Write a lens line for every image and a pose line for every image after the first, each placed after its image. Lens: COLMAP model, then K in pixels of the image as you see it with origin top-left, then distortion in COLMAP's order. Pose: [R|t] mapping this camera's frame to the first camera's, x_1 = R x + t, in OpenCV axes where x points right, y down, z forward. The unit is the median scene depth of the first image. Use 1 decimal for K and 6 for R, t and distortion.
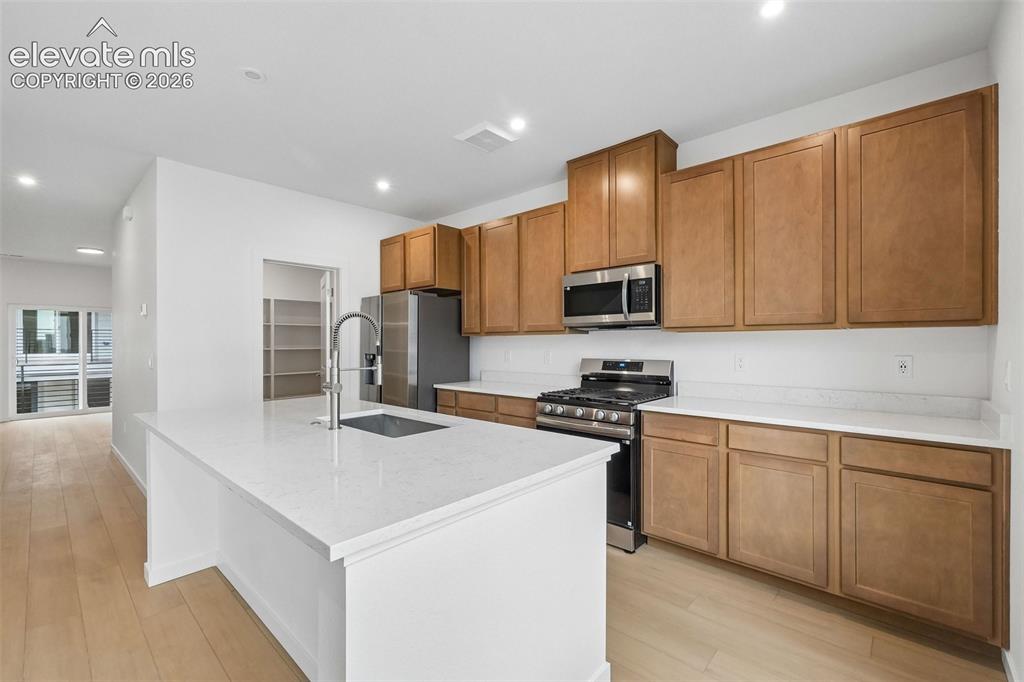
lens RADIAL K [[435.4, 0, 512.0], [0, 435.4, 341.0], [0, 0, 1]] dist [-0.007112, 0.000006]
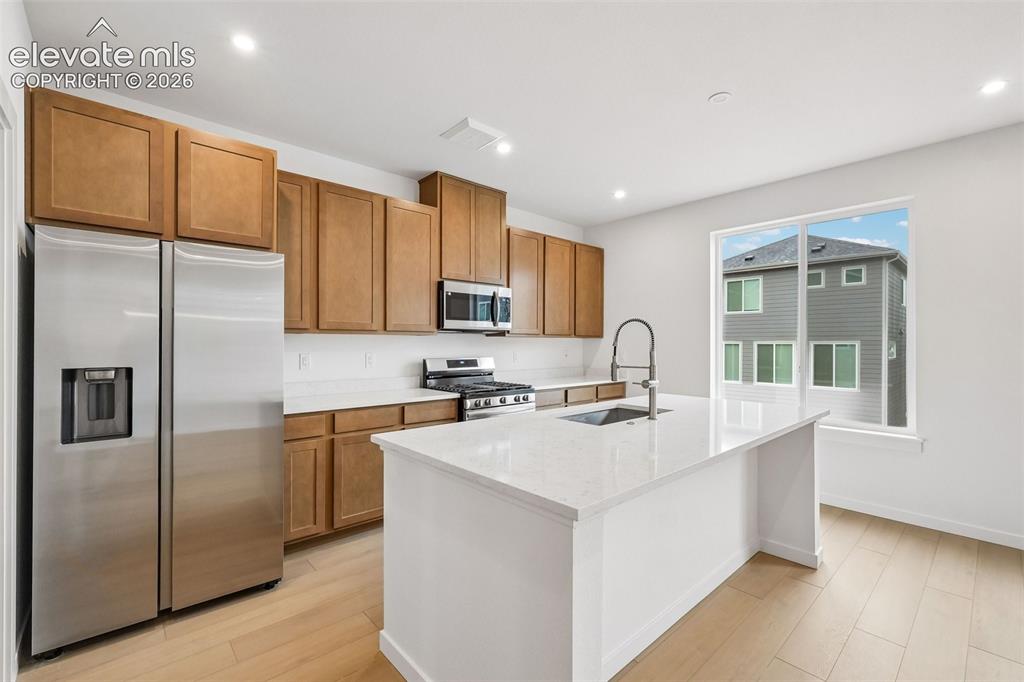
lens RADIAL K [[435.4, 0, 512.0], [0, 435.4, 341.0], [0, 0, 1]] dist [-0.007112, 0.000006]
pose [[0.102181, 0.008342, 0.994731, -0.945244], [-0.007580, 0.999942, -0.007607, 0.003657], [-0.994737, -0.006763, 0.102238, 0.748990]]
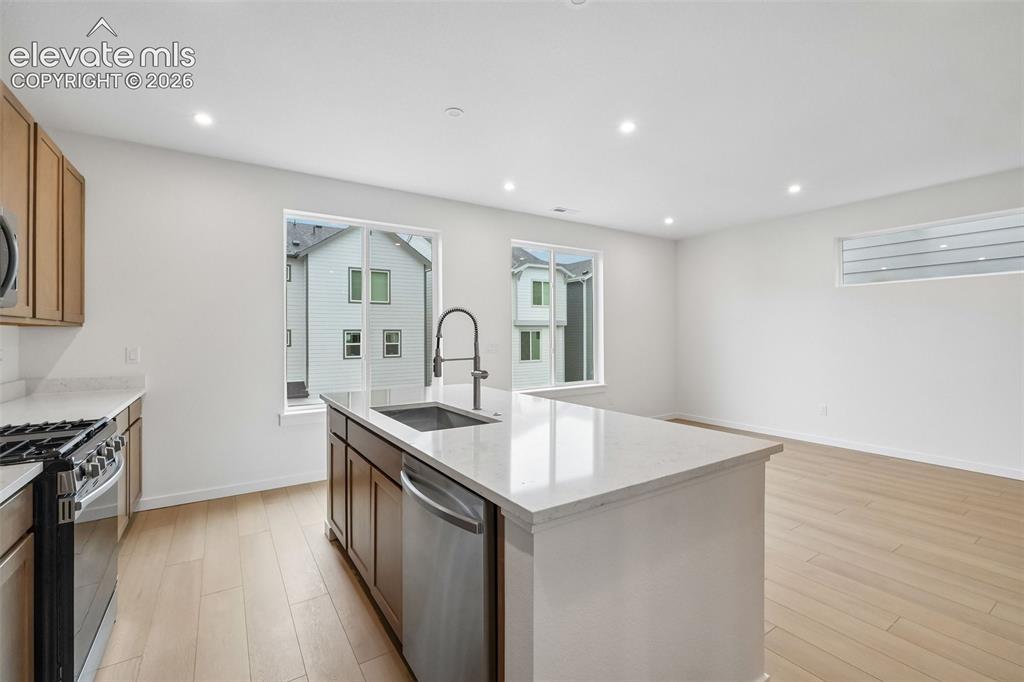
lens RADIAL K [[440.2, 0, 508.8], [0, 440.2, 330.5], [0, 0, 1]] dist [-0.001226, 0.000016]
pose [[-0.968491, 0.007369, 0.248938, -0.463832], [0.004906, 0.999933, -0.010512, 0.001772], [-0.248999, -0.008959, -0.968462, 1.271271]]
